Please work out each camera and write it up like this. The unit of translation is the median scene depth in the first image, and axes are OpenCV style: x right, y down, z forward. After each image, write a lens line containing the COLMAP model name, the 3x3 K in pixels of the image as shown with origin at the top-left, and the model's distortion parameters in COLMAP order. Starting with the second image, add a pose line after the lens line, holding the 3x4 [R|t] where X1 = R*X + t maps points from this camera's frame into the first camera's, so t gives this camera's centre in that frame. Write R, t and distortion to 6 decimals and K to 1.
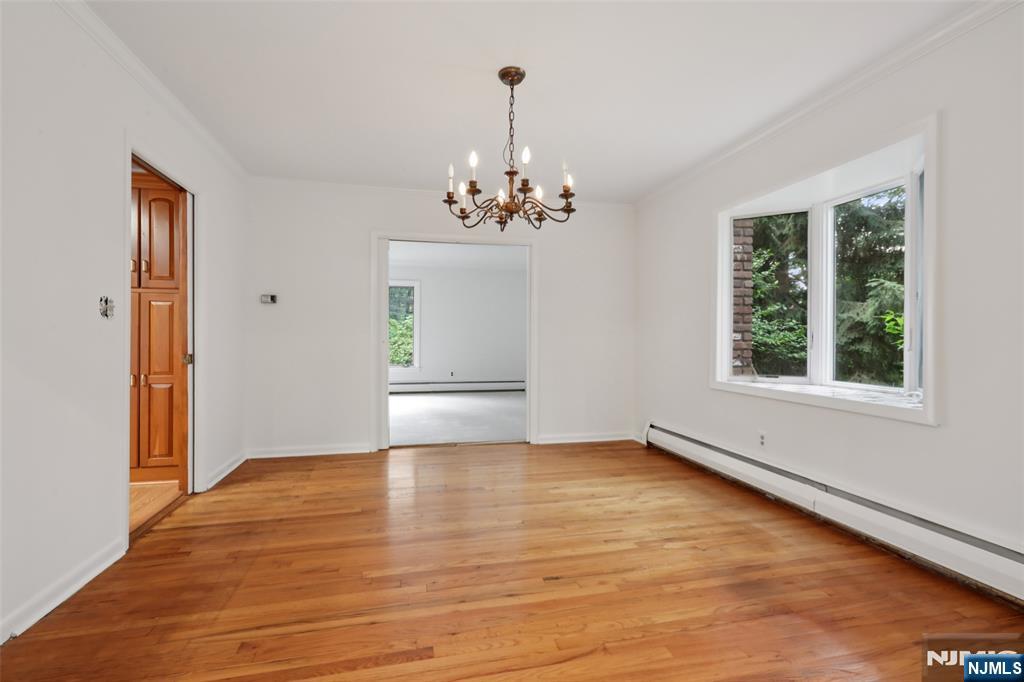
lens RADIAL K [[457.9, 0, 509.8], [0, 457.9, 338.8], [0, 0, 1]] dist [-0.000452, 0.000638]
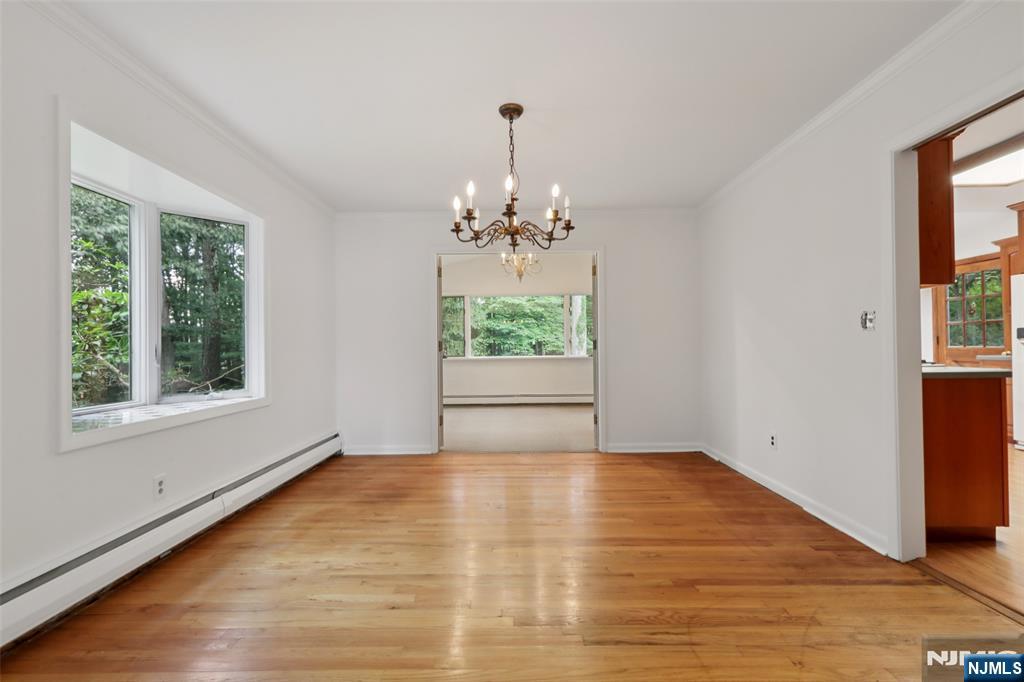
lens RADIAL K [[452.0, 0, 514.4], [0, 452.0, 347.5], [0, 0, 1]] dist [0.002149, 0.000296]
pose [[-0.973359, 0.006787, 0.229188, -0.185307], [0.007208, 0.999974, 0.001001, -0.005628], [-0.229175, 0.002626, -0.973382, 1.539678]]
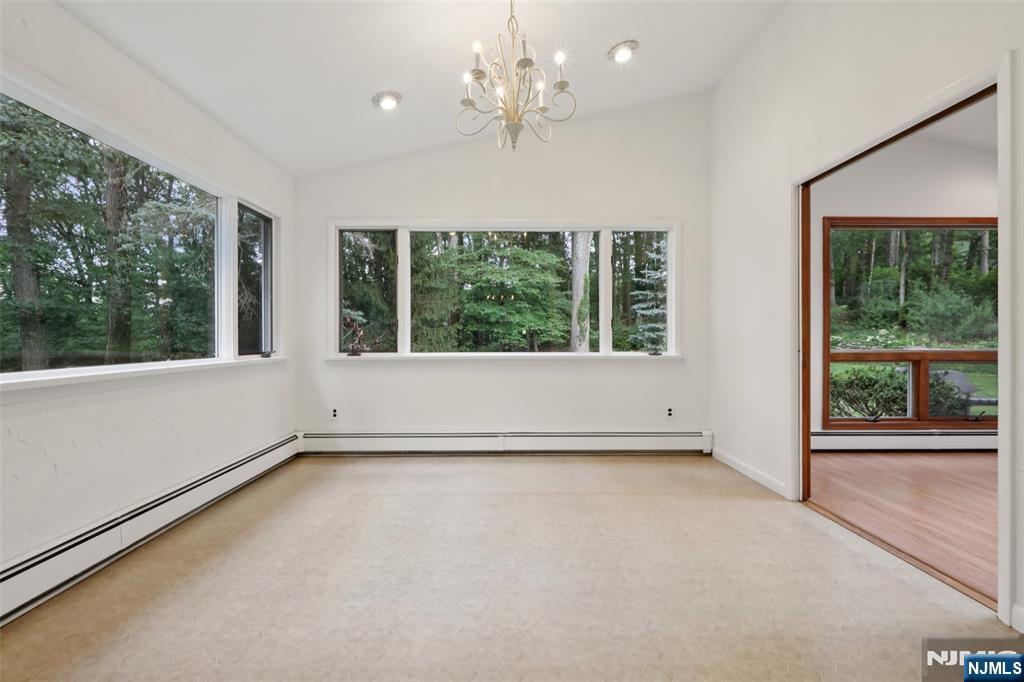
lens RADIAL K [[457.9, 0, 509.8], [0, 457.9, 338.8], [0, 0, 1]] dist [-0.000452, 0.000638]
pose [[-0.976211, -0.003948, 0.216785, 0.099875], [-0.003028, 0.999985, 0.004579, 0.000256], [-0.216800, 0.003813, -0.976209, 0.261893]]
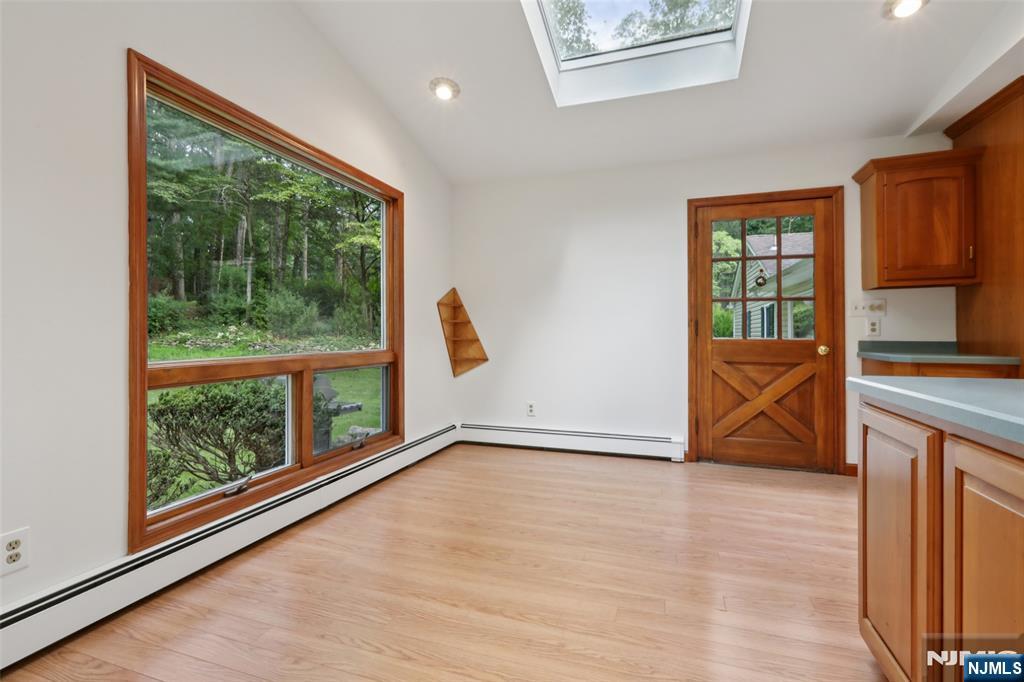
lens RADIAL K [[461.3, 0, 513.9], [0, 461.3, 331.8], [0, 0, 1]] dist [0.002181, 0.001057]
pose [[-0.525848, -0.006491, -0.850554, -0.259004], [-0.001524, 0.999976, -0.006689, -0.001941], [0.850577, -0.002221, -0.525846, -0.520472]]
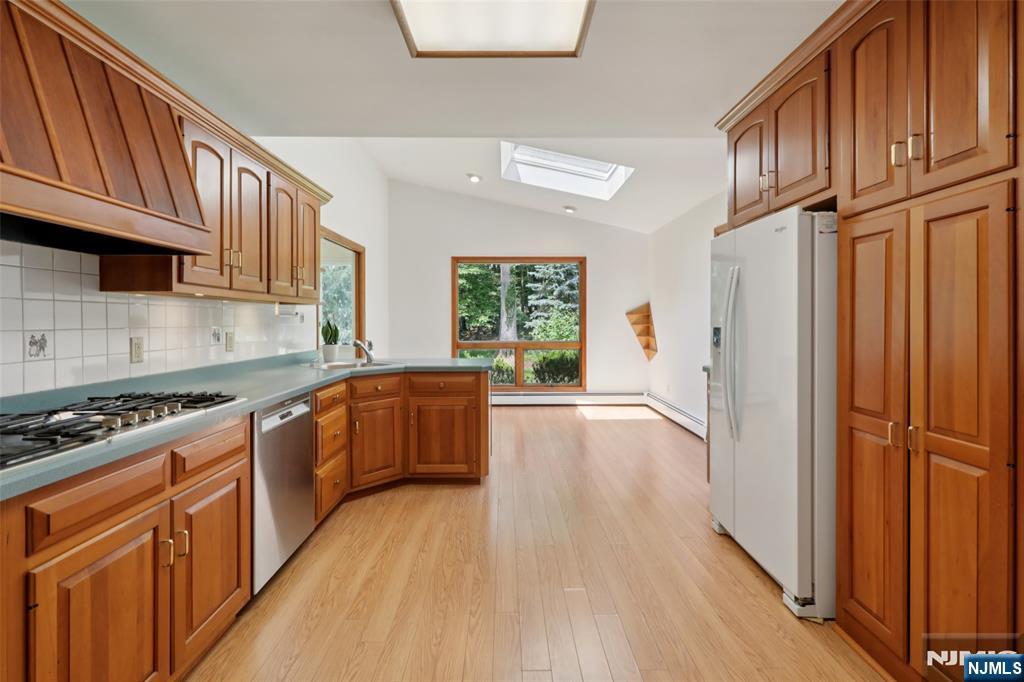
lens RADIAL K [[448.1, 0, 512.3], [0, 448.1, 319.5], [0, 0, 1]] dist [0.000554, 0.000049]
pose [[-0.975564, -0.000237, 0.219716, -1.184652], [0.000601, 0.999993, 0.003748, -0.069094], [-0.219716, 0.003788, -0.975557, 0.687026]]
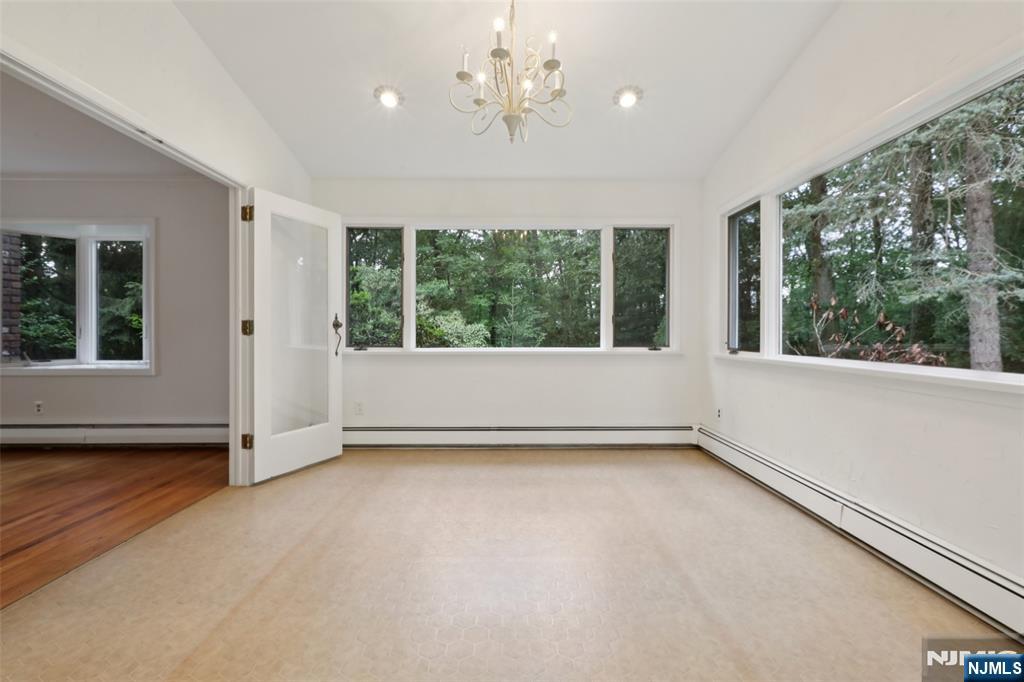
lens RADIAL K [[461.3, 0, 513.9], [0, 461.3, 331.8], [0, 0, 1]] dist [0.002181, 0.001057]
pose [[0.213782, -0.006119, 0.976862, -0.452227], [0.000945, 0.999981, 0.006057, -0.007064], [-0.976881, -0.000371, 0.213784, -0.618720]]
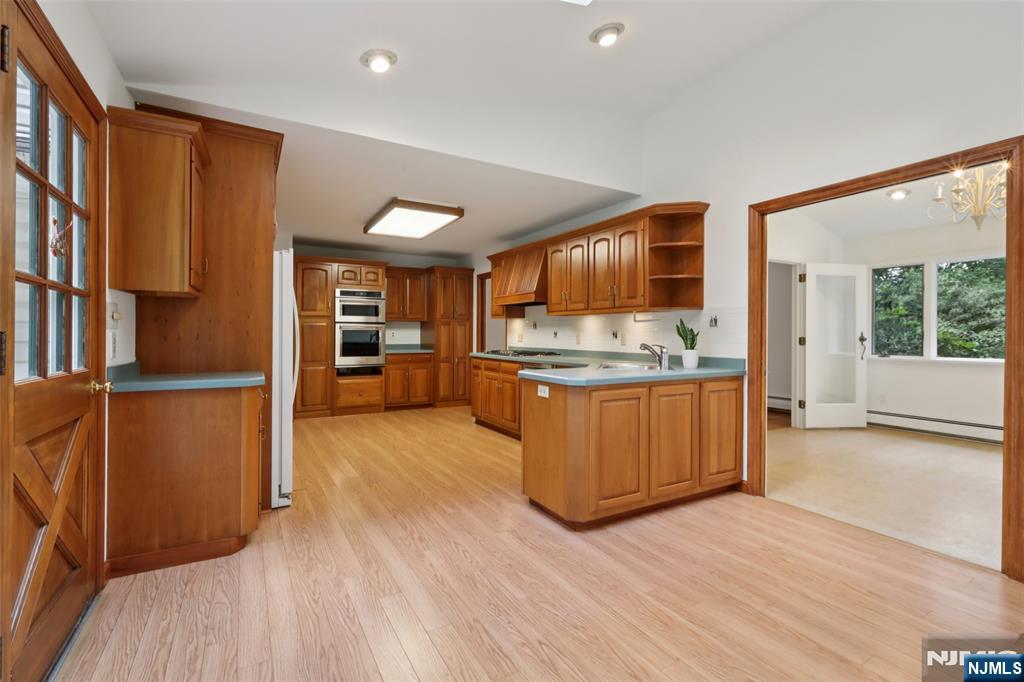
lens RADIAL K [[457.9, 0, 509.8], [0, 457.9, 338.8], [0, 0, 1]] dist [-0.000452, 0.000638]
pose [[0.956645, -0.004555, 0.291220, -1.205885], [0.002878, 0.999977, 0.006188, -0.034539], [-0.291242, -0.005082, 0.956636, -1.214377]]
